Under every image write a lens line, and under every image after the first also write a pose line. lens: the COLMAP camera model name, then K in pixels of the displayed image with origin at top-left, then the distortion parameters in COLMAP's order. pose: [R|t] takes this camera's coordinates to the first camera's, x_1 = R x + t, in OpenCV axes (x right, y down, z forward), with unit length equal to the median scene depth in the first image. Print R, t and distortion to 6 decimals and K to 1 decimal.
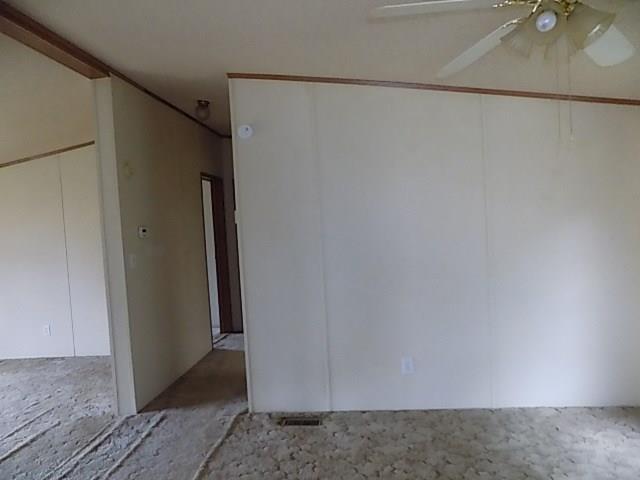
lens RADIAL K [[426.0, 0, 318.6], [0, 426.0, 242.6], [0, 0, 1]] dist [-0.035996, 0.037065]
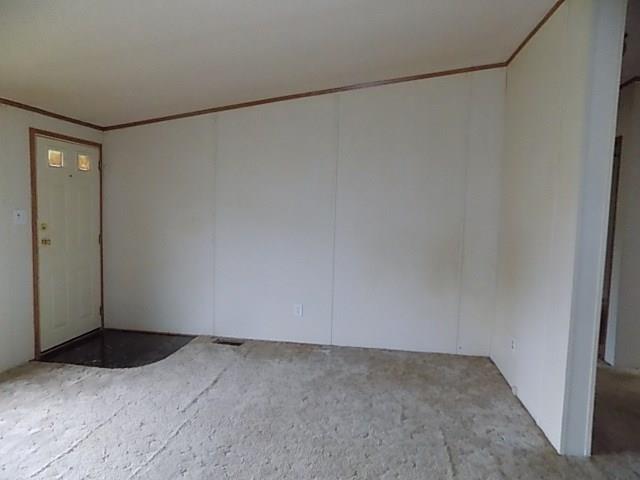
lens RADIAL K [[453.2, 0, 325.0], [0, 453.2, 236.4], [0, 0, 1]] dist [0.052821, -0.002081]
pose [[0.994877, 0.098841, -0.021232, -0.934219], [-0.098164, 0.994691, 0.030890, 0.065203], [0.024172, -0.028647, 0.999297, 0.236836]]
